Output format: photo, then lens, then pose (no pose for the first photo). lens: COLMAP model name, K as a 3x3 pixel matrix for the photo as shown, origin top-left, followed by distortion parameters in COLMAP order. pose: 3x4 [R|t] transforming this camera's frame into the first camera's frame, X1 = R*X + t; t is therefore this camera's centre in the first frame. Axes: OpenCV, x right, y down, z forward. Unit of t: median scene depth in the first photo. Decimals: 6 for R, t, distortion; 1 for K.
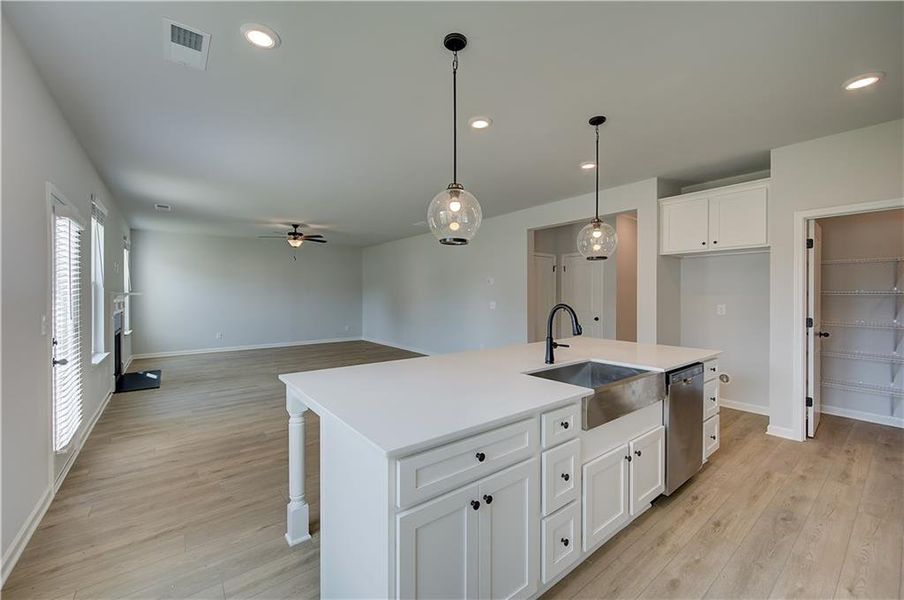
lens RADIAL K [[362.2, 0, 446.7], [0, 362.2, 300.1], [0, 0, 1]] dist [0.004470, -0.001055]
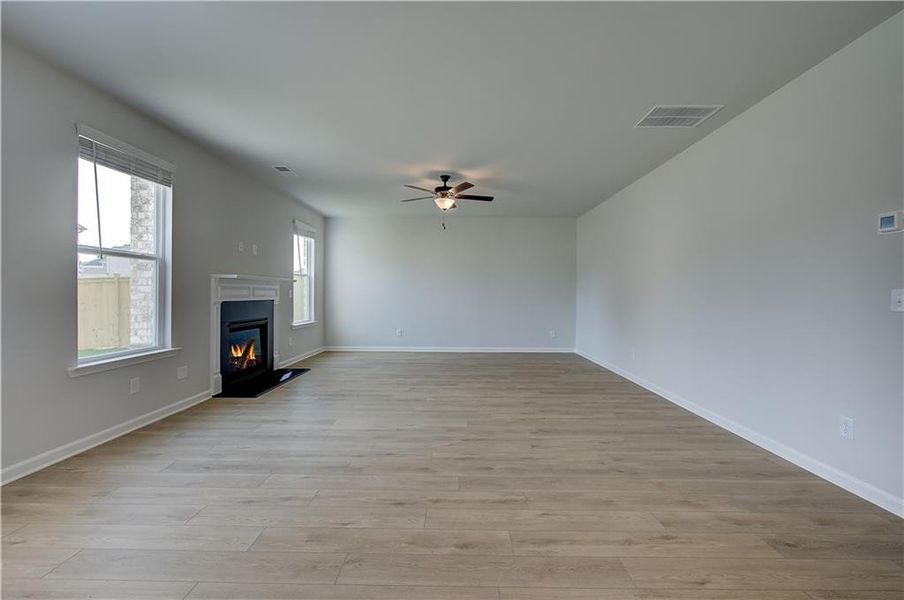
lens RADIAL K [[369.8, 0, 453.8], [0, 369.8, 297.2], [0, 0, 1]] dist [0.003991, -0.000549]
pose [[0.782882, 0.011001, -0.622073, 0.025265], [-0.013238, 0.999912, 0.001022, 0.016546], [0.622029, 0.007435, 0.782959, 0.524853]]
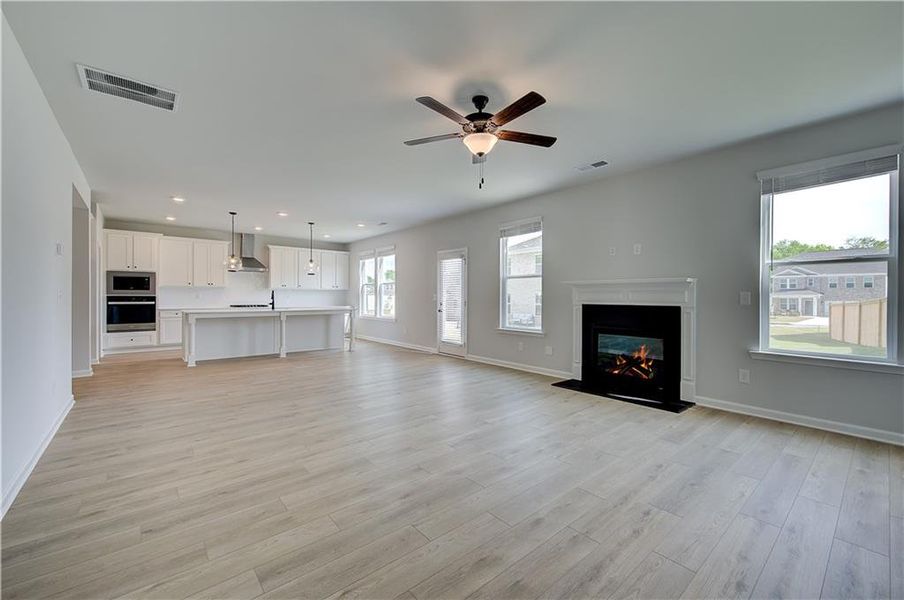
lens RADIAL K [[369.8, 0, 463.1], [0, 369.8, 297.2], [0, 0, 1]] dist [0.003991, -0.000549]
pose [[-0.998418, -0.002809, -0.056163, -0.415551], [-0.003434, 0.999933, 0.011025, 0.007973], [0.056129, 0.011200, -0.998361, 1.553806]]
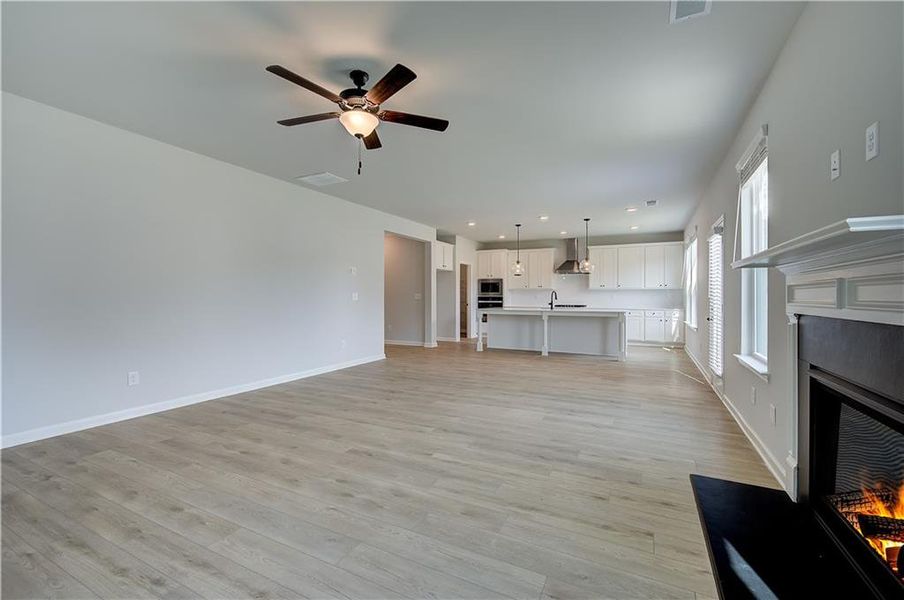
lens RADIAL K [[383.3, 0, 454.2], [0, 383.3, 294.4], [0, 0, 1]] dist [-0.000614, -0.000325]
pose [[-0.429340, 0.004371, 0.903133, -0.882571], [0.006166, 0.999979, -0.001908, 0.012843], [-0.903122, 0.004749, -0.429358, 1.190497]]
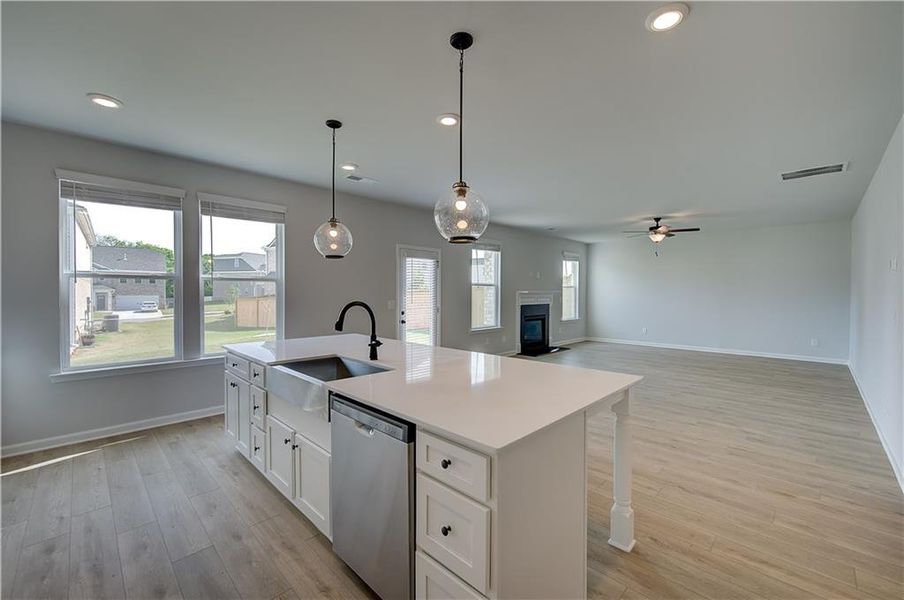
lens RADIAL K [[369.8, 0, 456.6], [0, 369.8, 296.1], [0, 0, 1]] dist [0.003991, -0.000549]
pose [[0.140317, 0.011546, -0.990039, 0.506038], [-0.012489, 0.999873, 0.009890, -0.009588], [0.990028, 0.010977, 0.140443, 0.390167]]
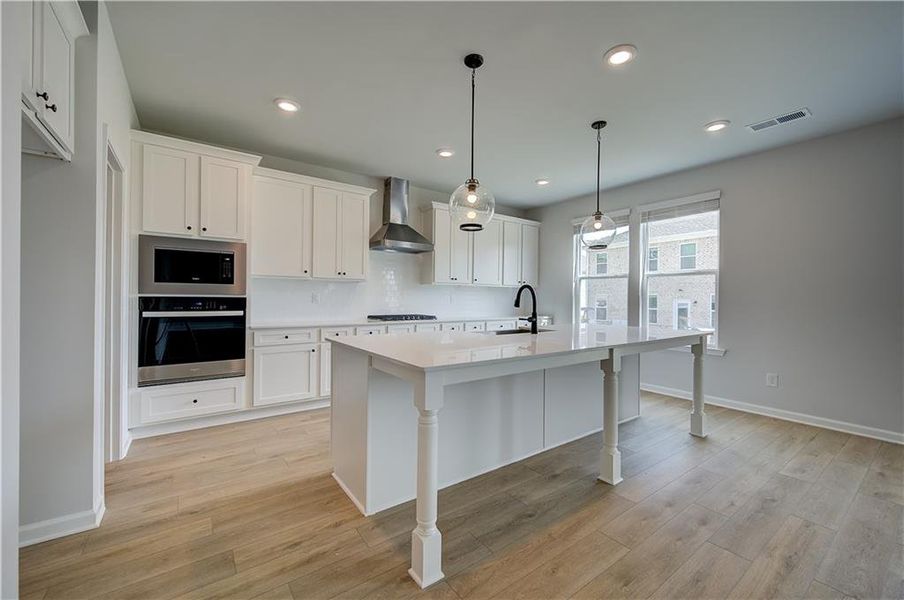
lens RADIAL K [[362.2, 0, 453.0], [0, 362.2, 297.9], [0, 0, 1]] dist [0.004470, -0.001055]
pose [[-0.999476, -0.010414, 0.030634, 0.199623], [-0.010117, 0.999900, 0.009847, 0.013633], [-0.030733, 0.009532, -0.999482, 0.806310]]
